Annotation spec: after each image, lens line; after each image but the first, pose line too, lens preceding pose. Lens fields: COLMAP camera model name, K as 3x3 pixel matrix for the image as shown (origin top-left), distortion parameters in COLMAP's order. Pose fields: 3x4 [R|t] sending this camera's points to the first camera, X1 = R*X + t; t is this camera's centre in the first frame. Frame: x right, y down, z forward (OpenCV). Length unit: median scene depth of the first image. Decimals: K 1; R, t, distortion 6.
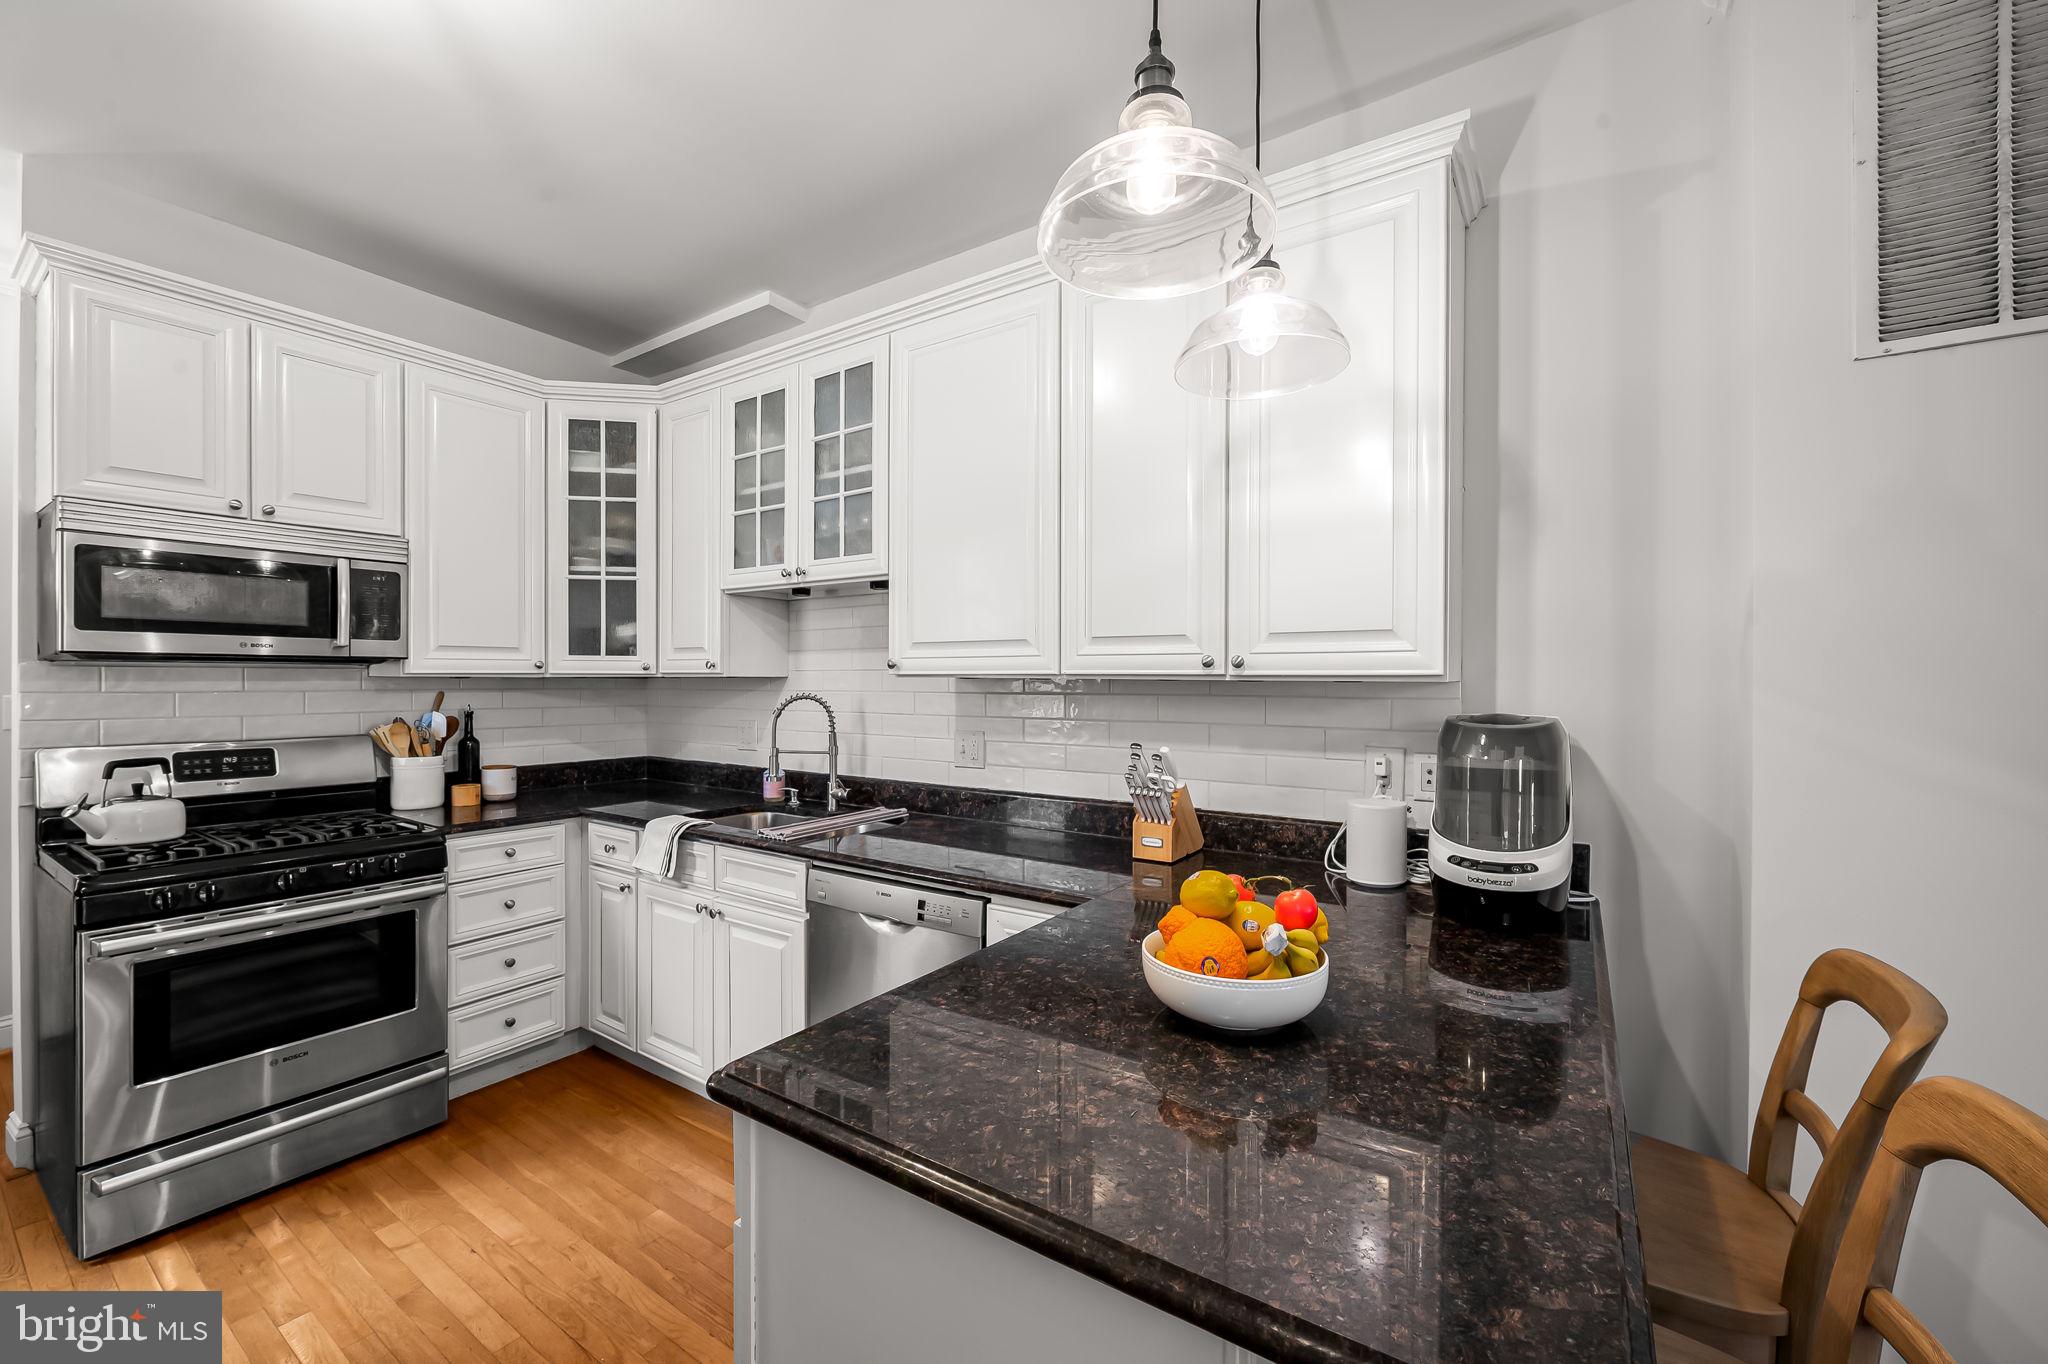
lens RADIAL K [[811.5, 0, 1028.2], [0, 811.5, 681.0], [0, 0, 1]] dist [-0.003059, -0.000716]
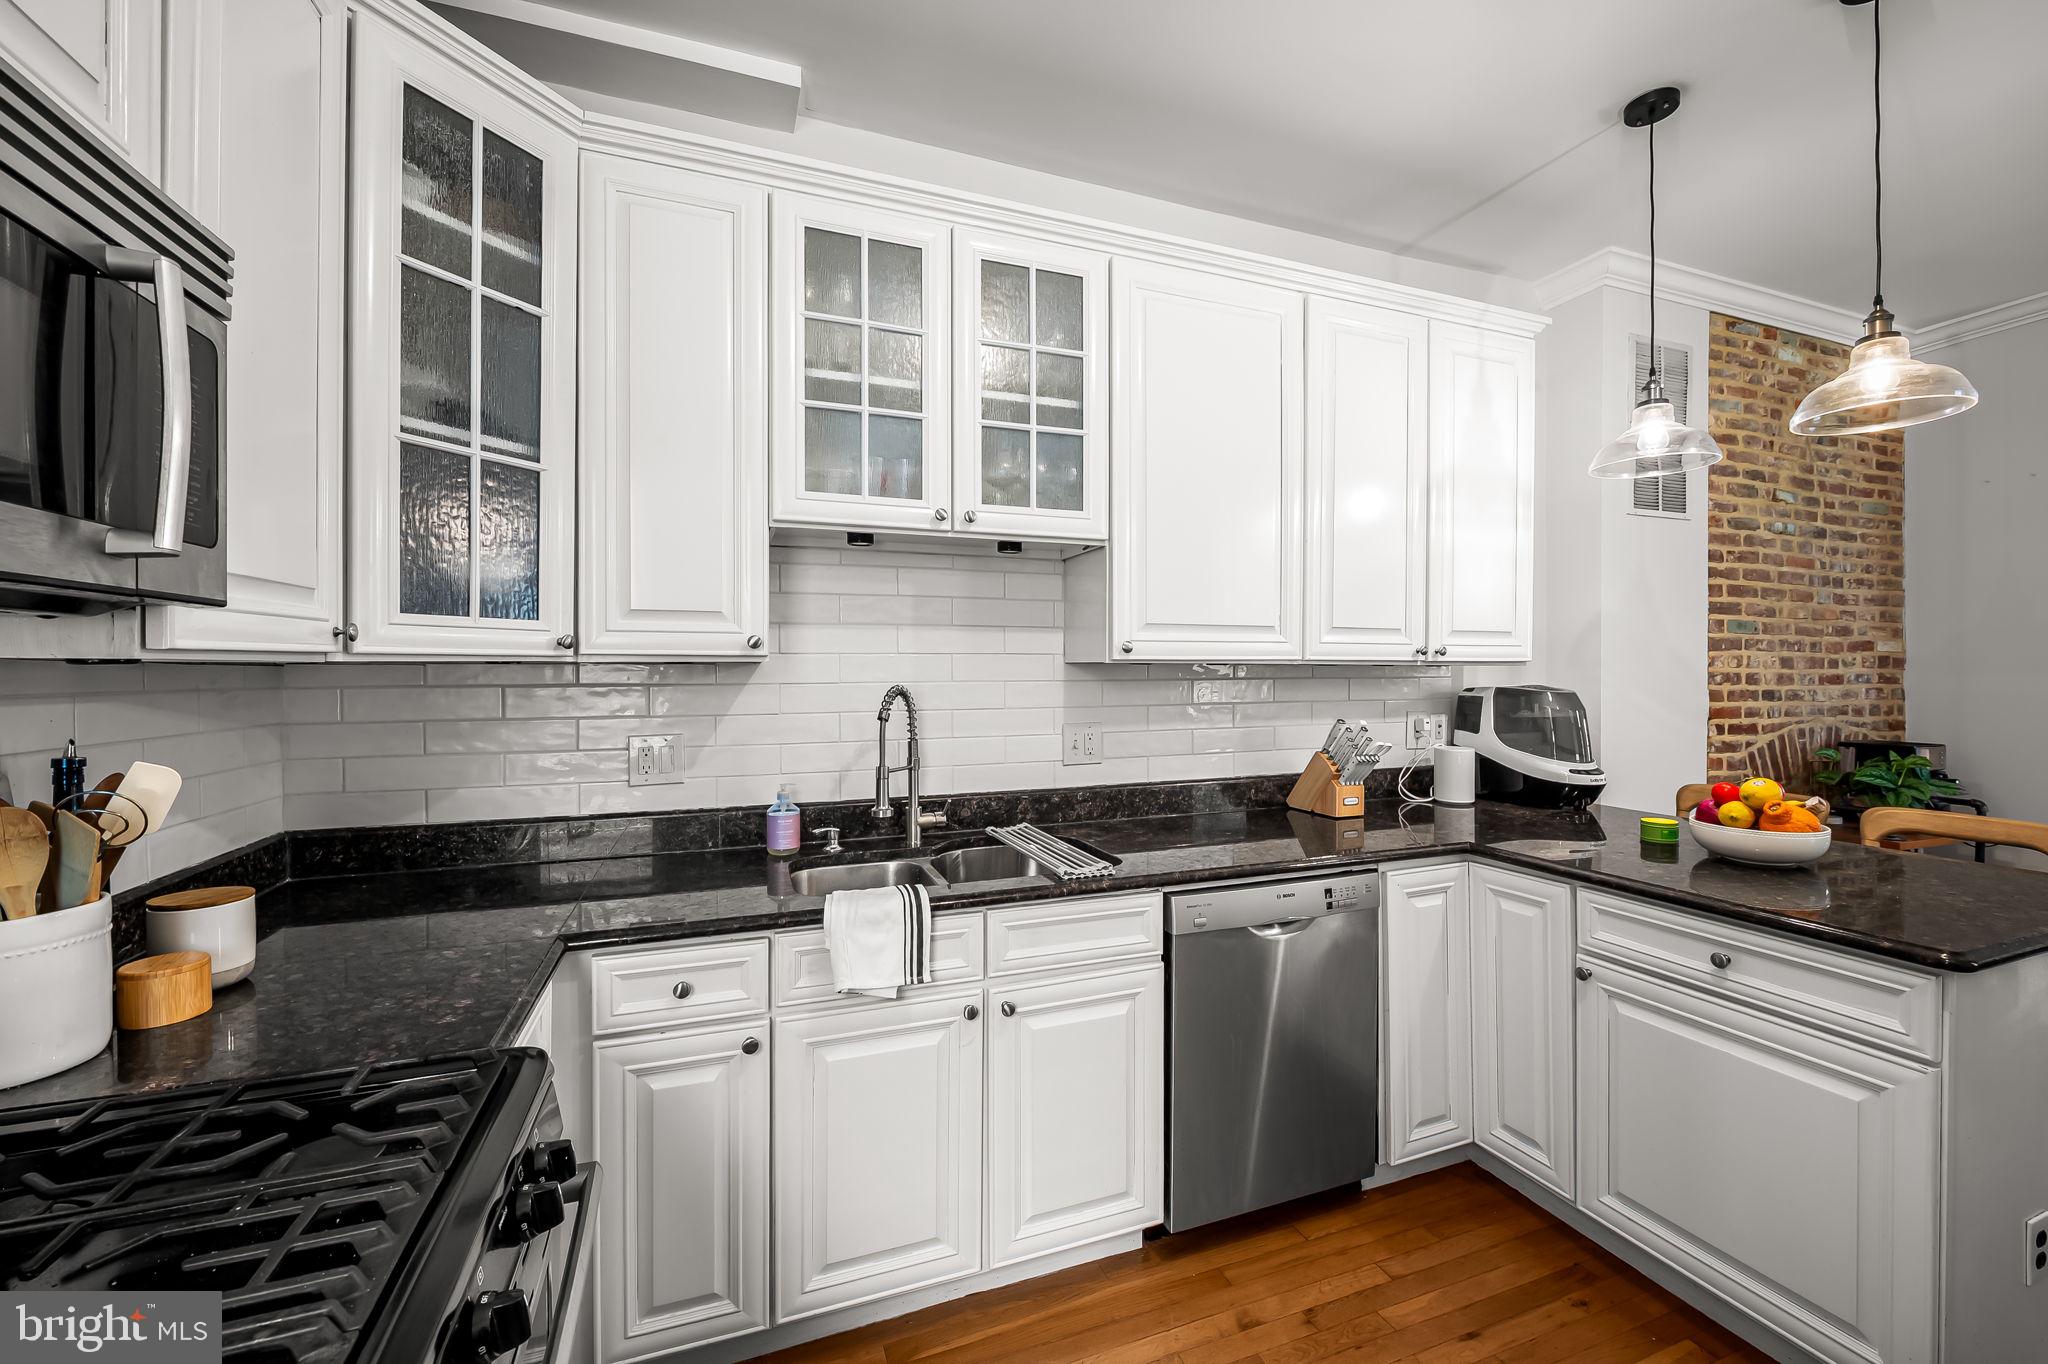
lens RADIAL K [[809.5, 0, 1030.1], [0, 809.5, 679.5], [0, 0, 1]] dist [-0.004473, -0.000940]
pose [[0.581421, -0.014207, 0.813479, -0.829279], [0.005958, 0.999895, 0.013204, 0.001071], [-0.813581, -0.002830, 0.581445, 0.528571]]
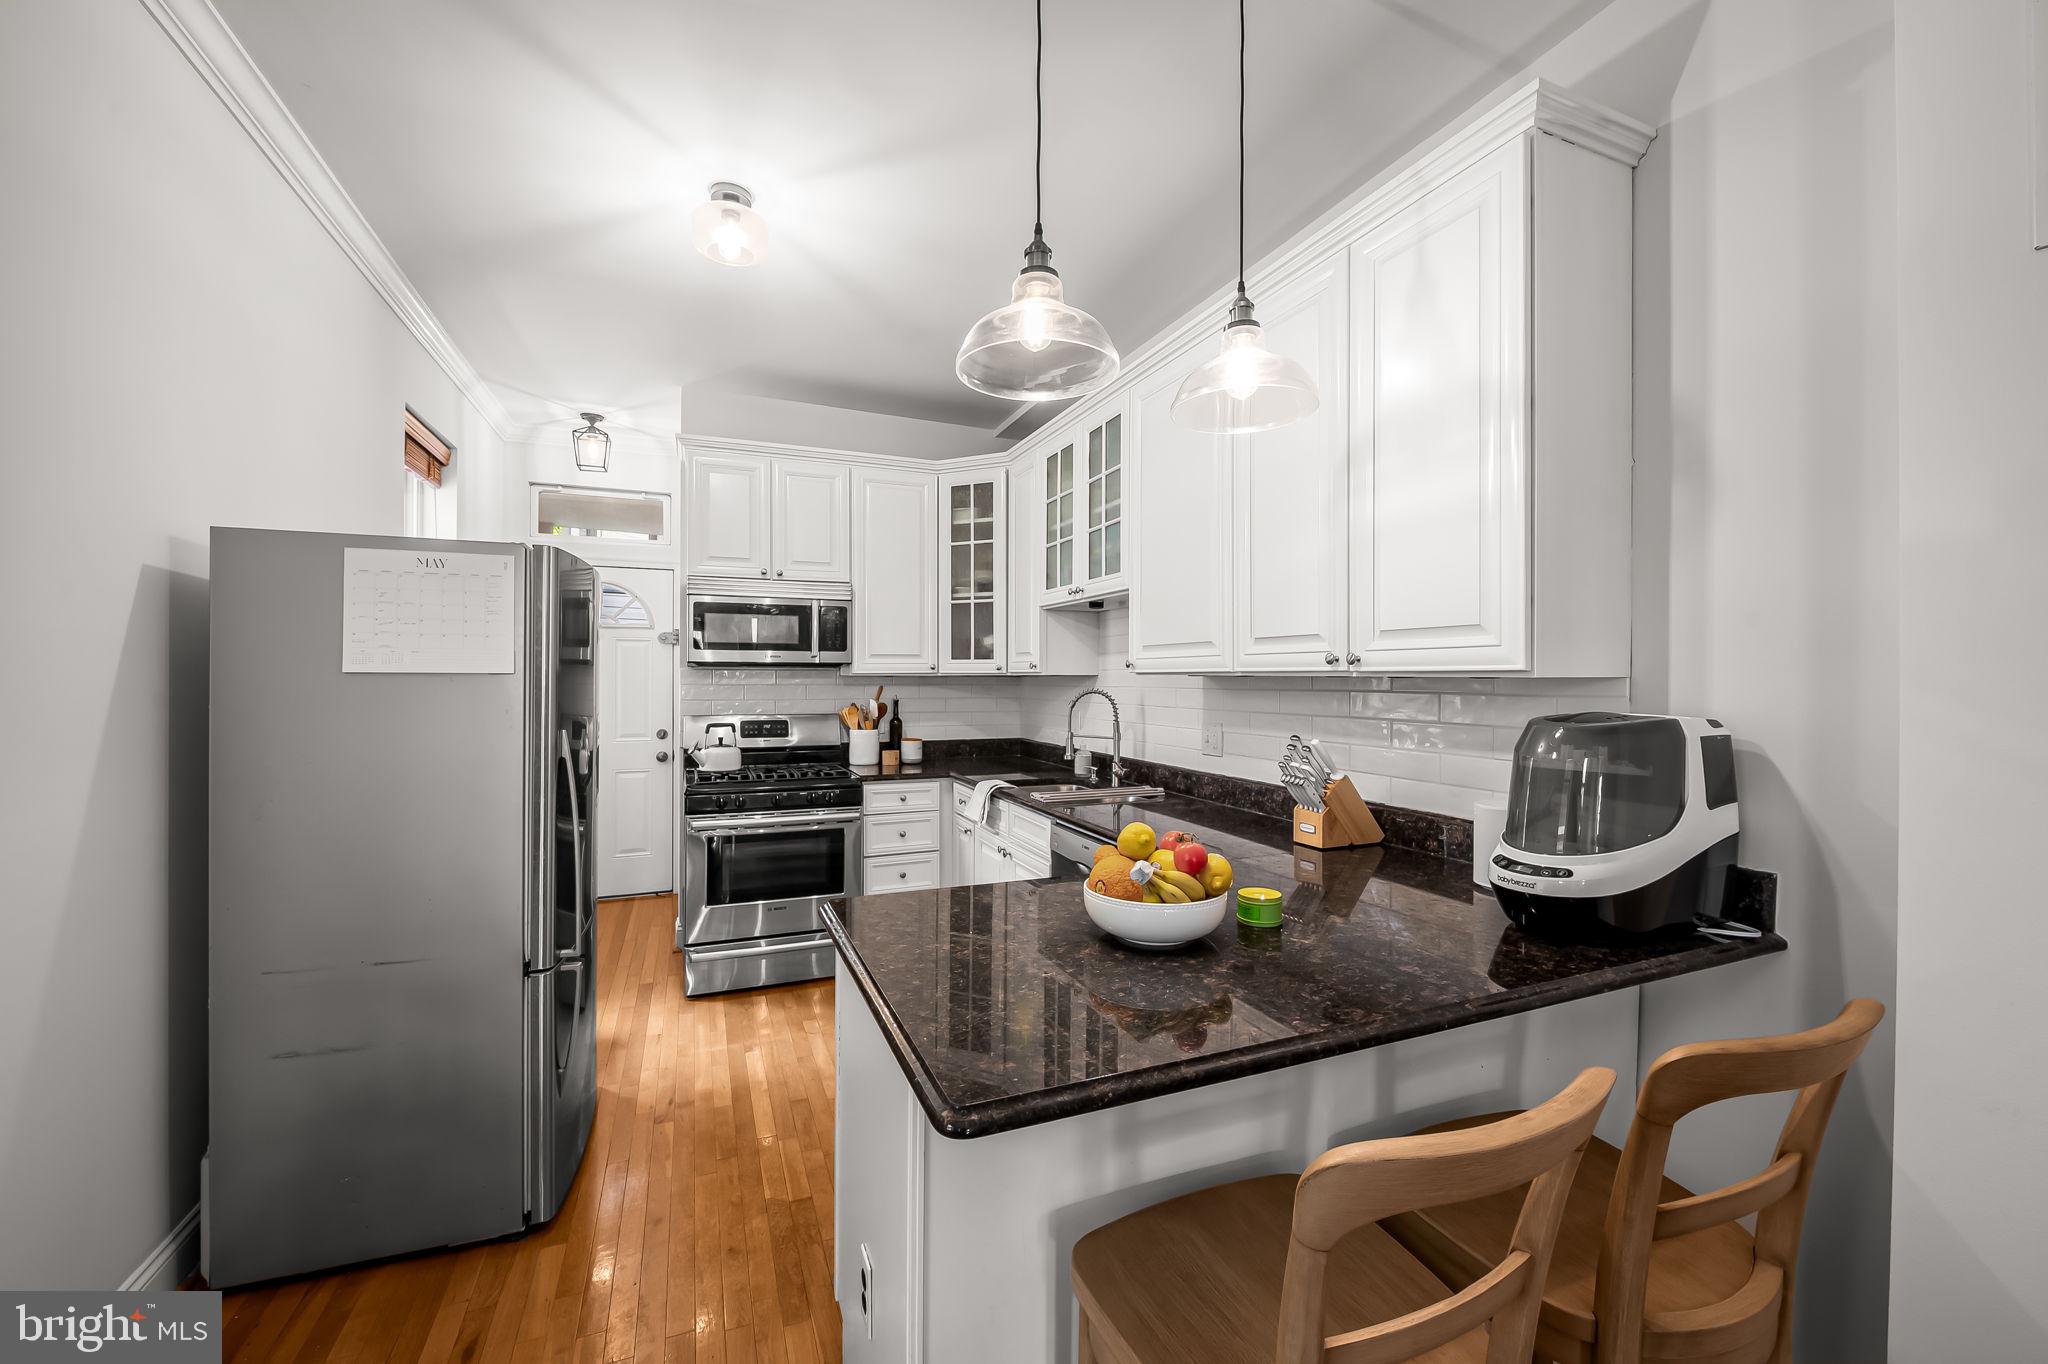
lens RADIAL K [[809.5, 0, 1030.1], [0, 809.5, 679.5], [0, 0, 1]] dist [-0.004473, -0.000940]
pose [[0.835854, 0.000617, -0.548951, 0.330329], [-0.001675, 0.999998, -0.001427, 0.003573], [0.548949, 0.002113, 0.835853, -0.071203]]
